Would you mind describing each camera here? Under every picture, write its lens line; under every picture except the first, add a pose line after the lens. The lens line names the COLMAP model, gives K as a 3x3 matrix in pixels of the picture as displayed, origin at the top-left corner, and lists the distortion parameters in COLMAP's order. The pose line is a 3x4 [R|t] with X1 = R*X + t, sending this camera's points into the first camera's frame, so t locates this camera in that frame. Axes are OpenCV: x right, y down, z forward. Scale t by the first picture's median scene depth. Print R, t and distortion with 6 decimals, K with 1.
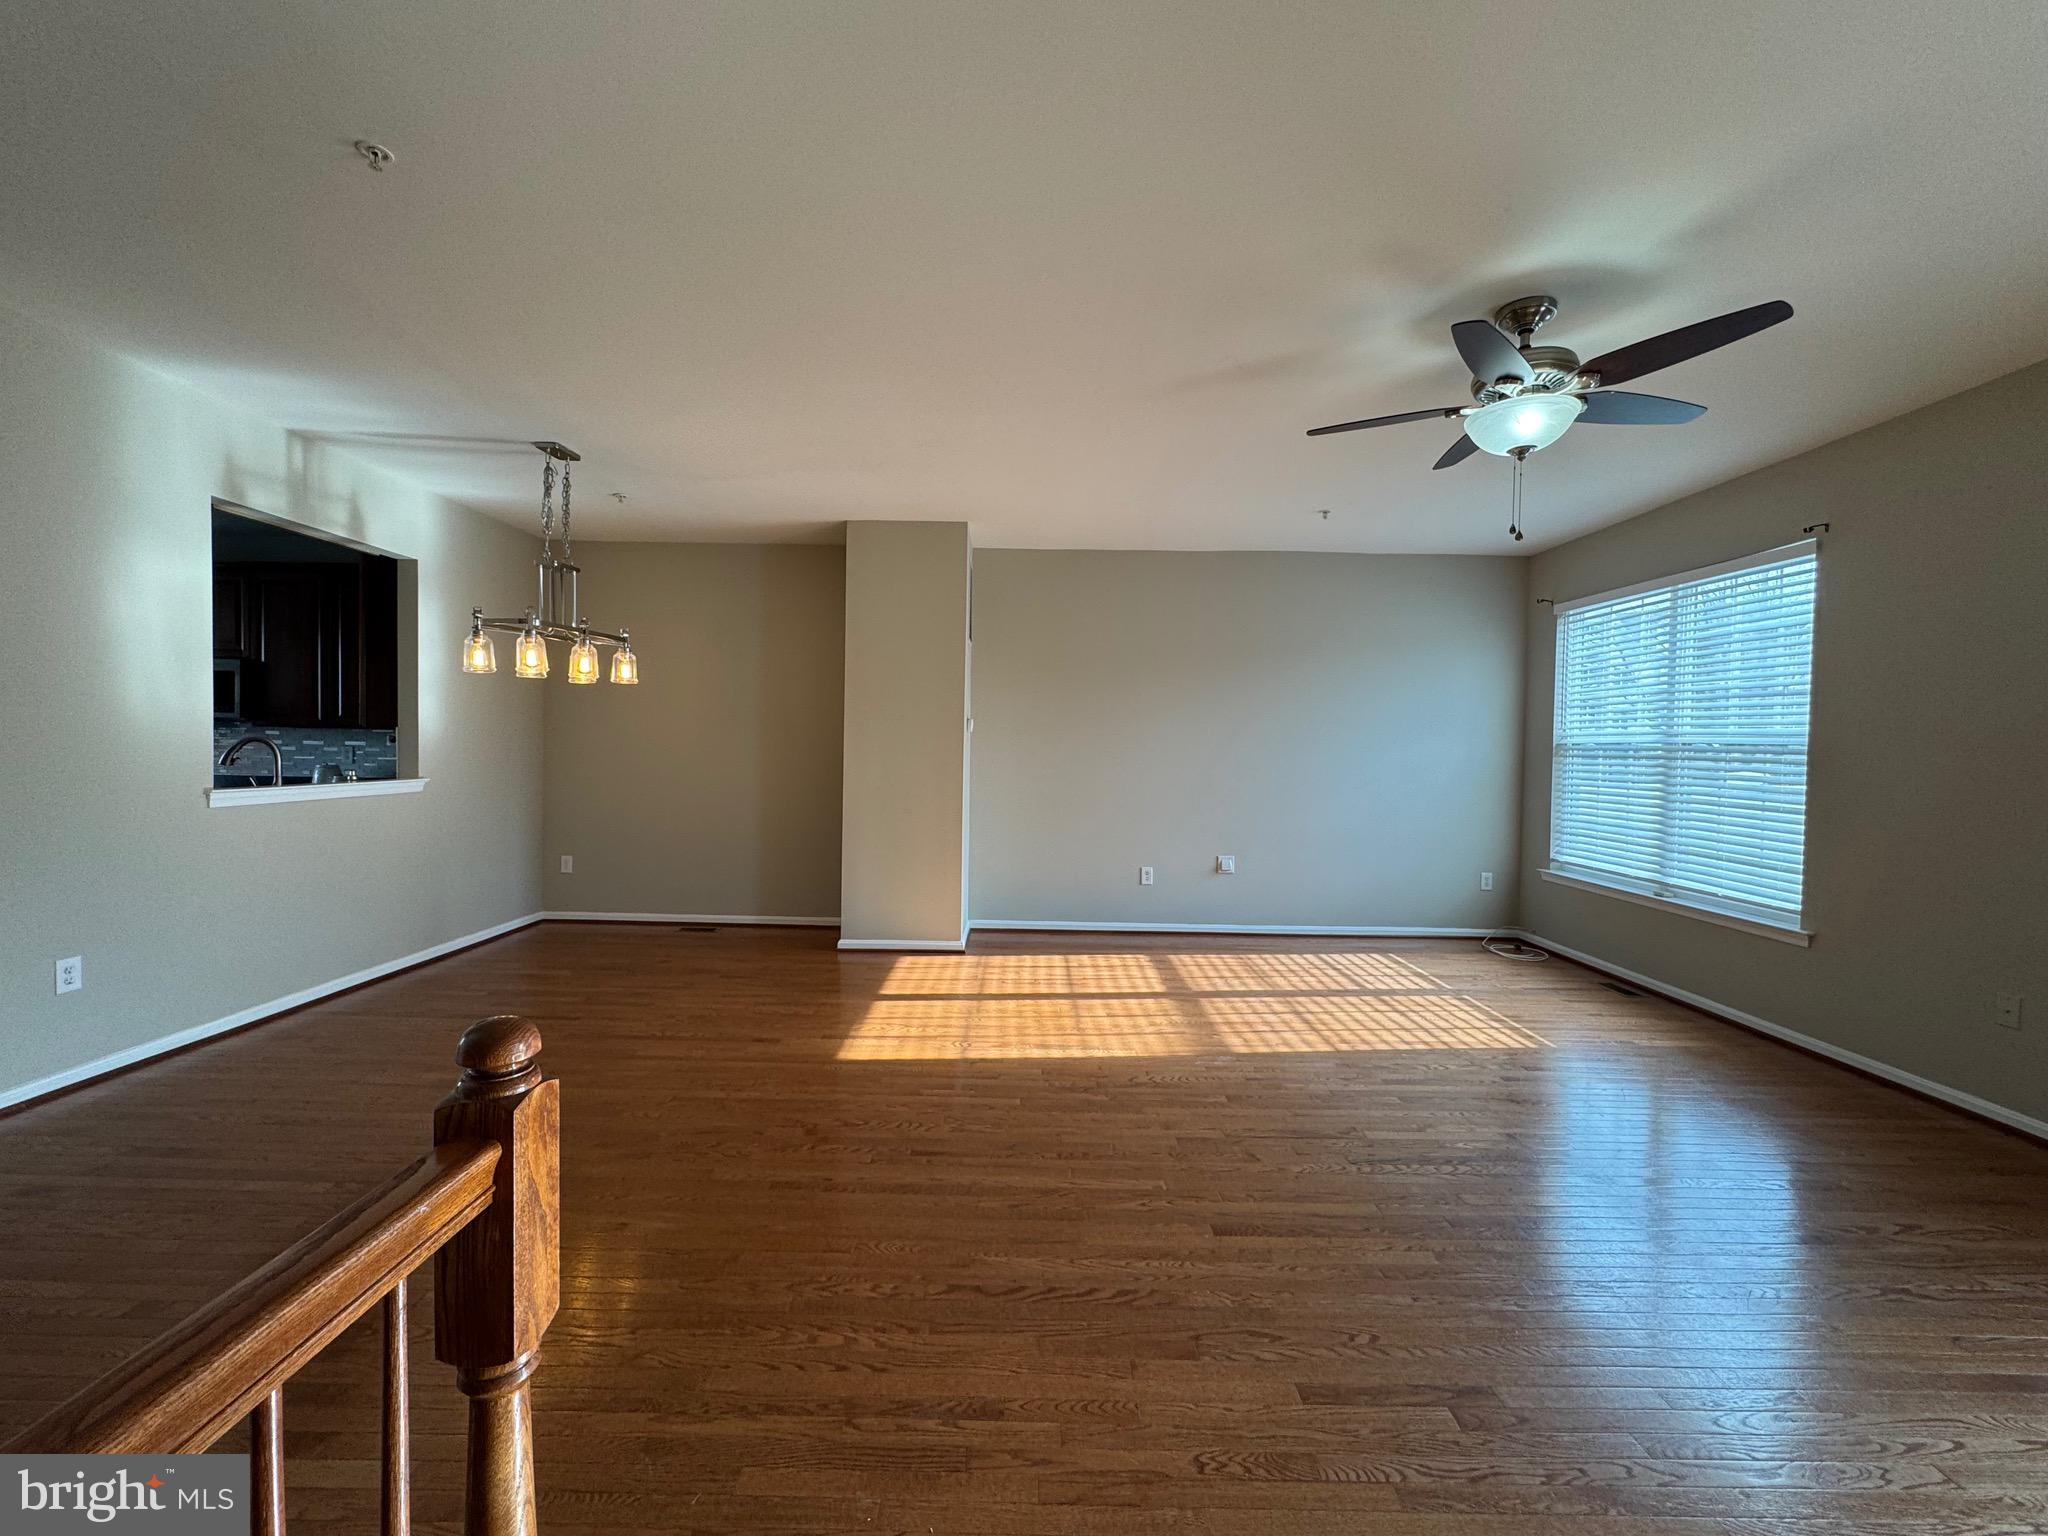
lens RADIAL K [[816.6, 0, 1024.0], [0, 816.6, 768.0], [0, 0, 1]] dist [-0.003167, 0.000609]
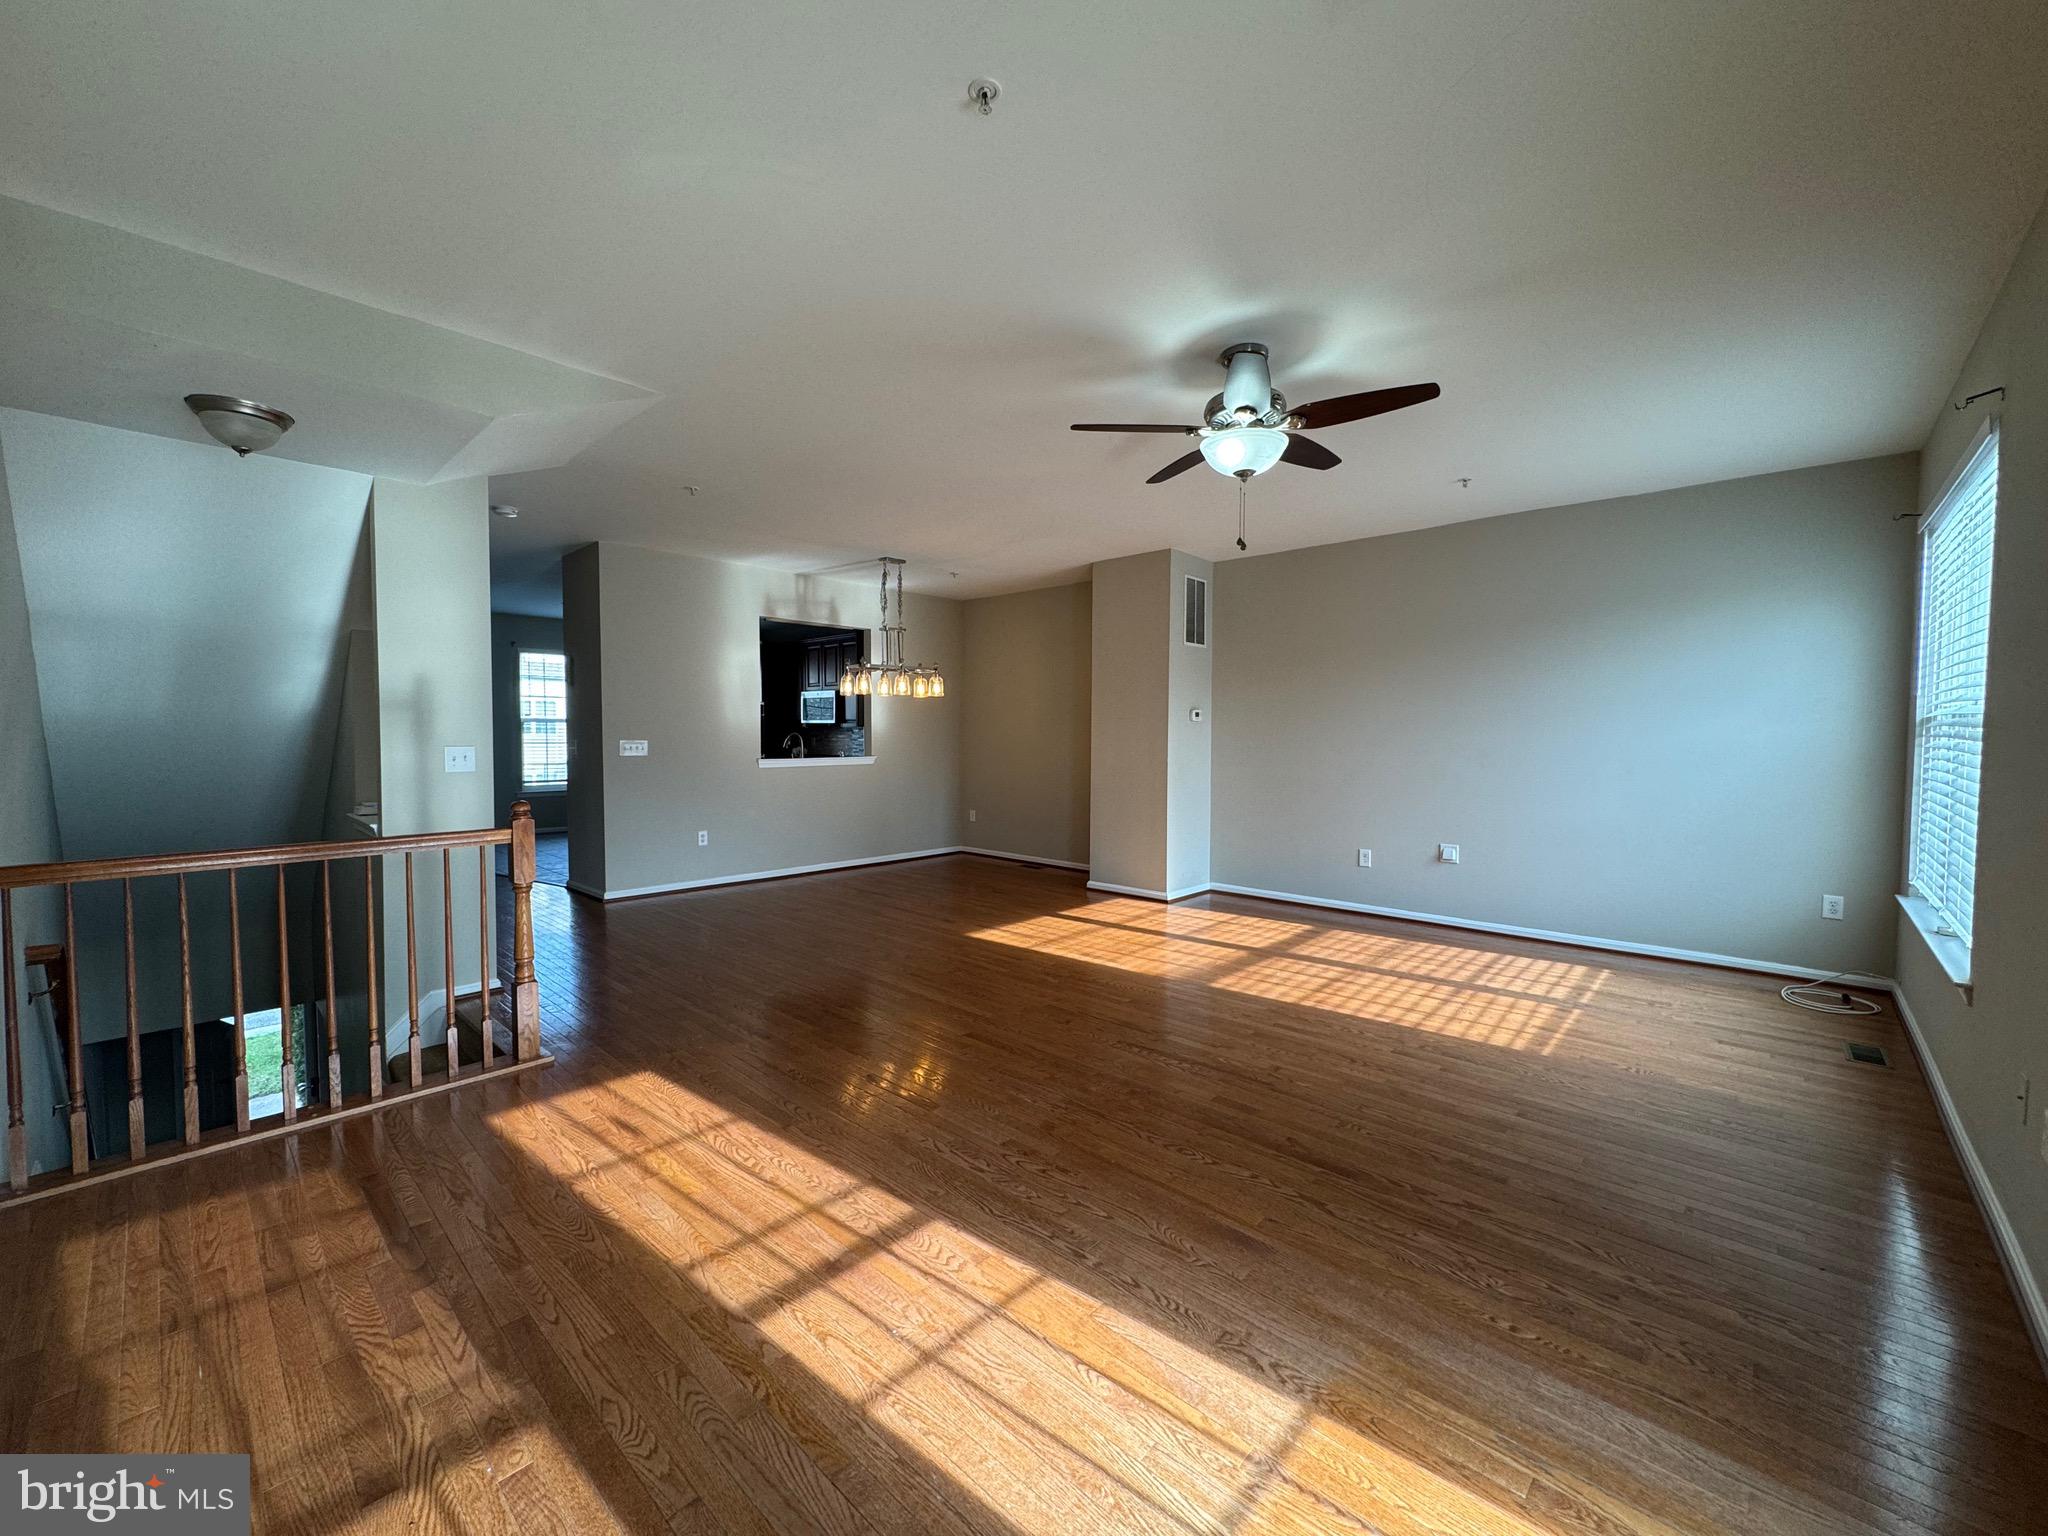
lens RADIAL K [[816.6, 0, 1024.0], [0, 816.6, 768.0], [0, 0, 1]] dist [-0.003167, 0.000609]
pose [[0.732826, 0.015005, -0.680250, 0.743283], [-0.008590, 0.999881, 0.012801, 0.014525], [0.680362, -0.003537, 0.732868, -0.049590]]
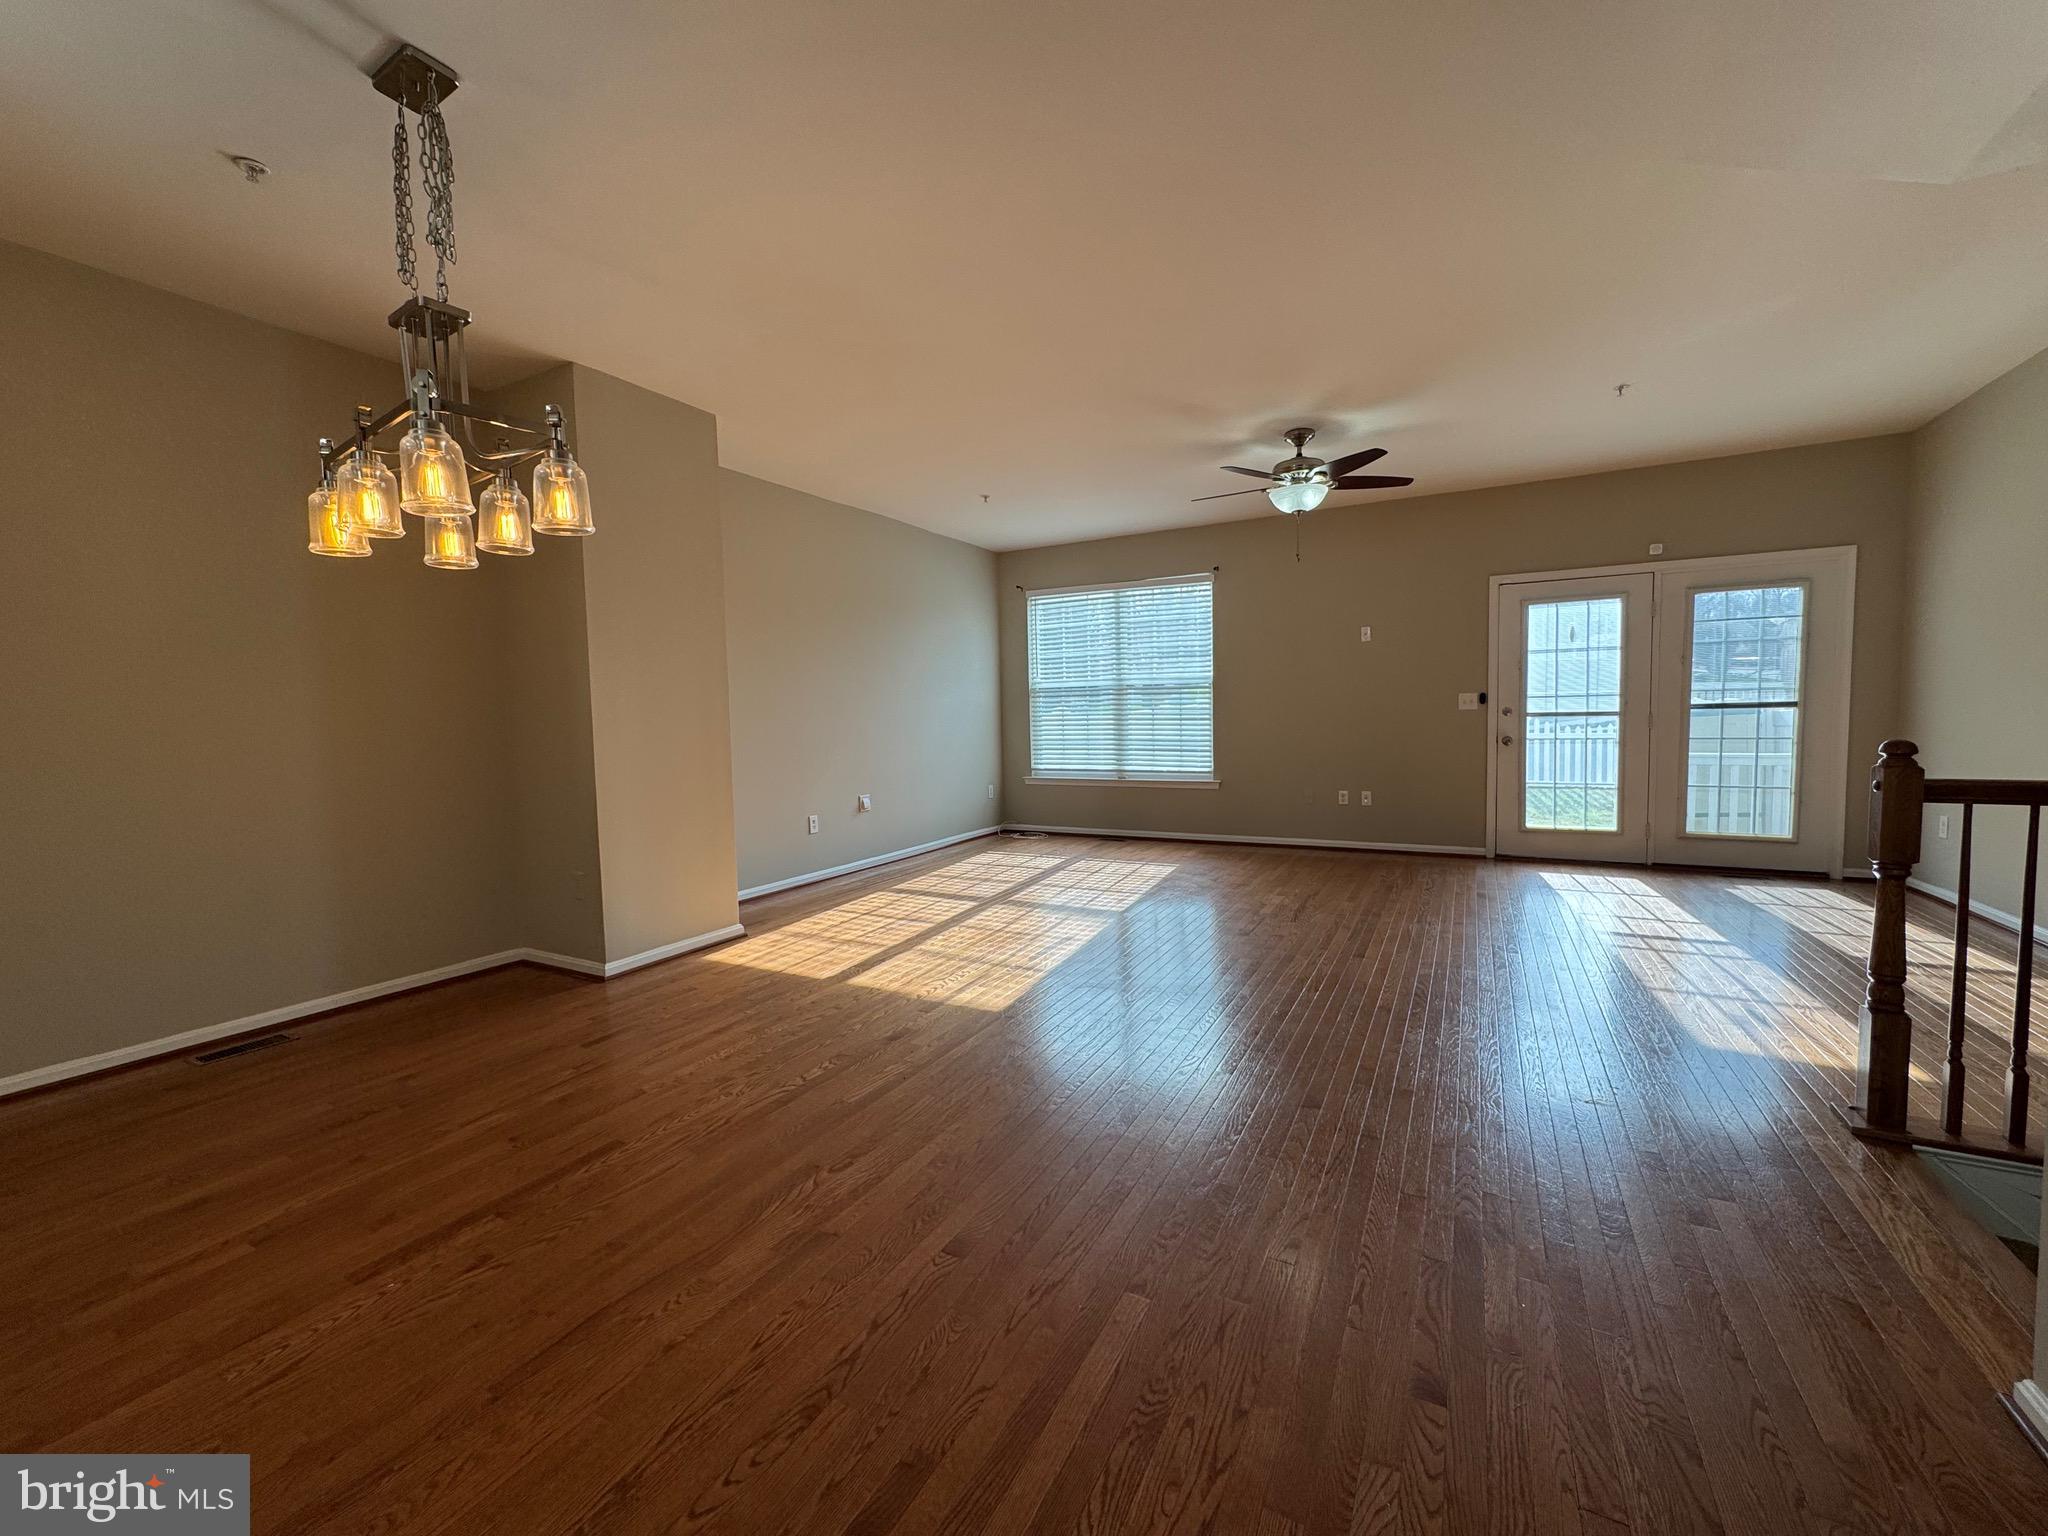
lens RADIAL K [[816.6, 0, 1024.0], [0, 816.6, 768.0], [0, 0, 1]] dist [-0.003167, 0.000609]
pose [[0.475817, -0.086250, 0.875305, -0.824290], [0.052646, 0.996189, 0.069544, 0.012155], [-0.877967, 0.012991, 0.478545, 0.425042]]
